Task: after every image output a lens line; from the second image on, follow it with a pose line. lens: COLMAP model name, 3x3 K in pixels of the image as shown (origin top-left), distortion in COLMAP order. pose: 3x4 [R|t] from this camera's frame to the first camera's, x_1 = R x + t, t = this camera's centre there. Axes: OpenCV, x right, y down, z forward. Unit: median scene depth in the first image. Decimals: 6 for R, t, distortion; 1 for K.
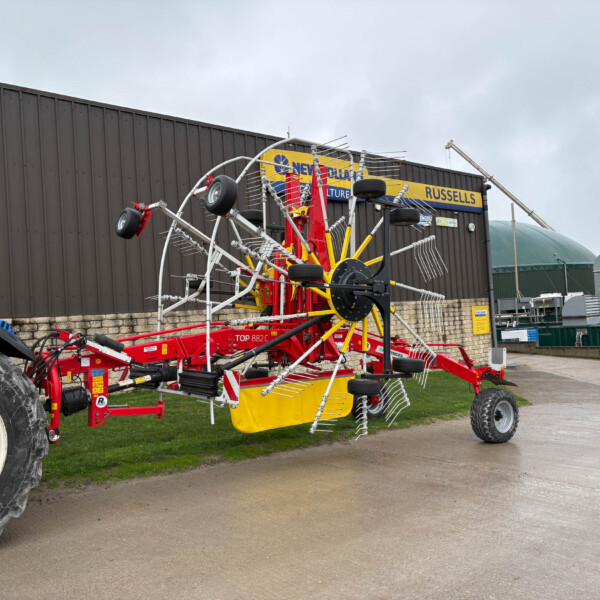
lens RADIAL K [[608.4, 0, 300.0], [0, 608.4, 300.0], [0, 0, 1]] dist [0.129574, -0.329240]
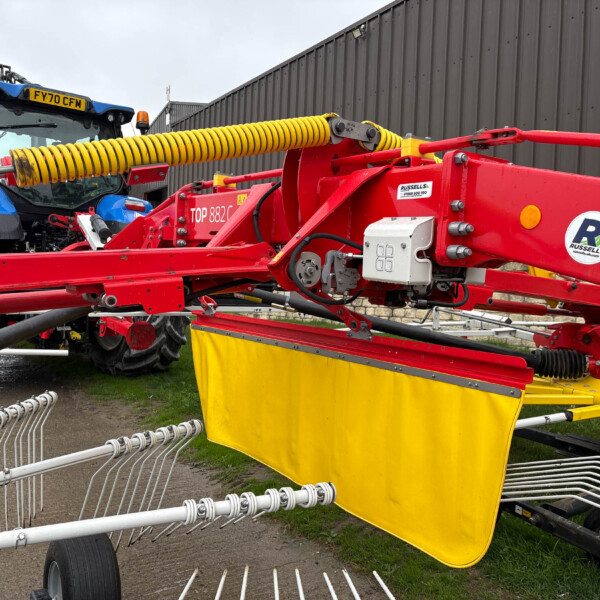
lens RADIAL K [[608.2, 0, 282.1], [0, 608.2, 297.8], [0, 0, 1]] dist [0.009366, 0.002137]
pose [[-0.136820, 0.051358, -0.989264, 0.205578], [-0.002513, 0.998634, 0.052192, 0.061093], [0.990593, 0.009627, -0.136504, 0.693143]]
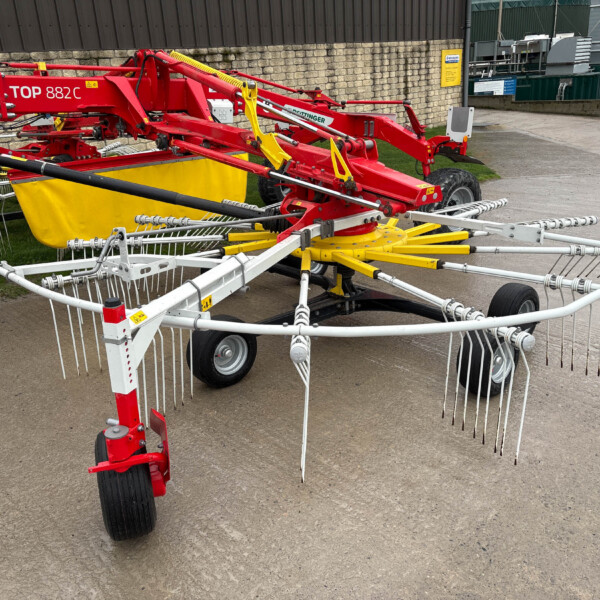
lens RADIAL K [[608.2, 0, 300.0], [0, 608.2, 300.0], [0, 0, 1]] dist [0.011072, 0.028592]
pose [[0.998726, -0.018380, 0.047004, 0.082229], [-0.000929, 0.924476, 0.381239, 0.014476], [-0.050461, -0.380796, 0.923281, 0.235750]]
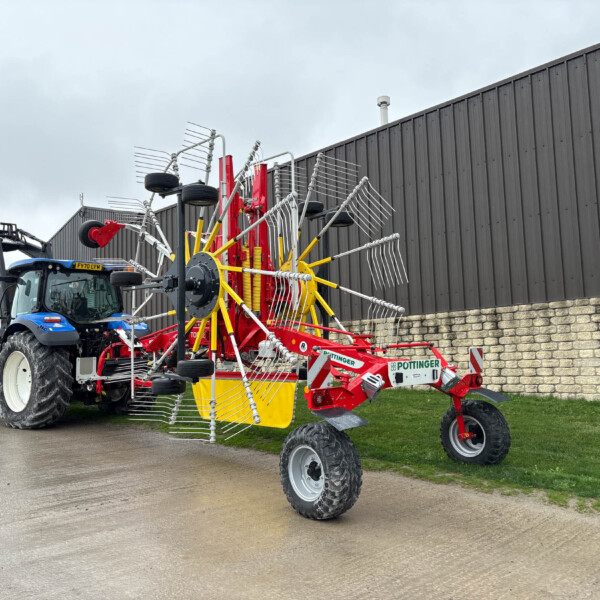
lens RADIAL K [[603.3, 0, 292.4], [0, 603.3, 301.1], [0, 0, 1]] dist [0.130337, -0.345960]
pose [[0.056649, -0.047402, -0.997268, 0.658304], [0.056786, 0.997408, -0.044183, 0.037216], [0.996778, -0.054128, 0.059194, 0.693169]]
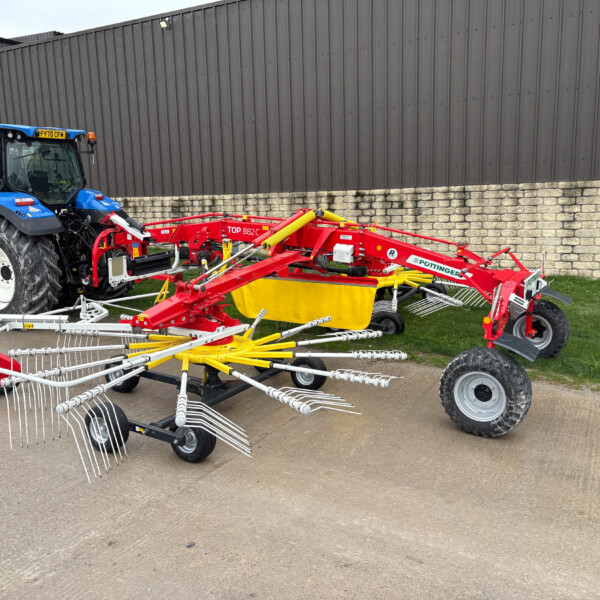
lens RADIAL K [[608.8, 0, 296.2], [0, 608.8, 303.5], [0, 0, 1]] dist [0.104950, -0.241756]
pose [[0.338103, 0.208922, -0.917626, 0.584913], [0.035916, 0.971473, 0.234415, -0.036029], [0.940424, -0.112214, 0.320954, 0.462766]]
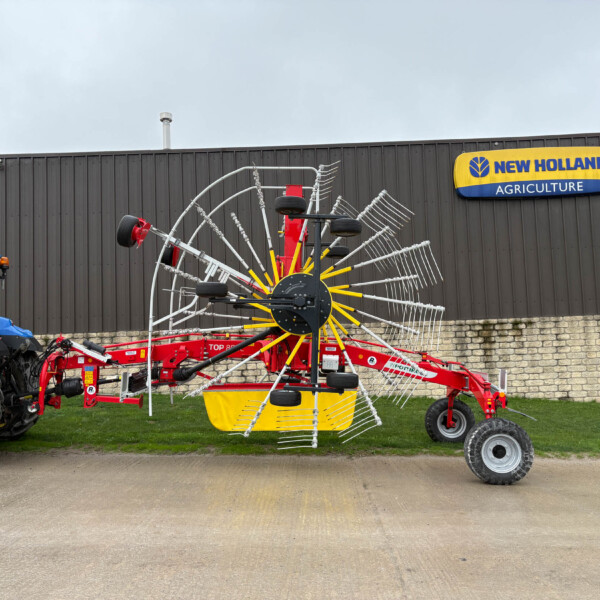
lens RADIAL K [[608.8, 0, 296.2], [0, 608.8, 303.5], [0, 0, 1]] dist [0.104950, -0.241756]
pose [[0.754199, -0.017638, -0.656409, 0.481717], [0.008828, 0.999821, -0.016723, 0.000320], [0.656586, 0.006818, 0.754220, 0.142861]]
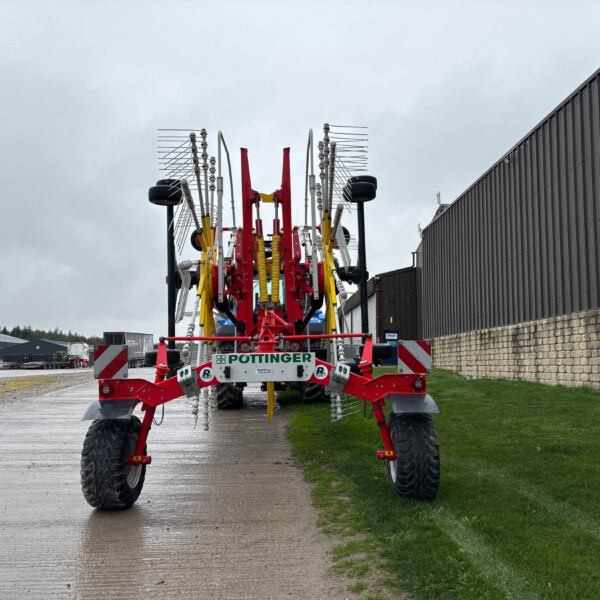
lens RADIAL K [[608.2, 0, 300.0], [0, 608.2, 300.0], [0, 0, 1]] dist [0.011072, 0.028592]
pose [[-0.622463, -0.030060, -0.782072, 0.487812], [0.055078, 0.995102, -0.082085, 0.067990], [0.780709, -0.094170, -0.617759, 1.099119]]
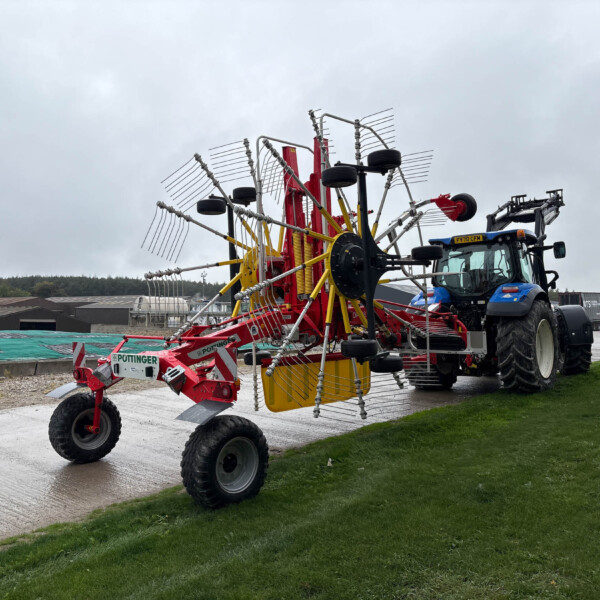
lens RADIAL K [[619.4, 0, 300.0], [0, 619.4, 300.0], [0, 0, 1]] dist [0.005058, 0.037964]
pose [[-0.992389, 0.036748, -0.117532, 0.099460], [0.043246, 0.997646, -0.053222, 0.057627], [0.115299, -0.057900, -0.991642, 1.330736]]
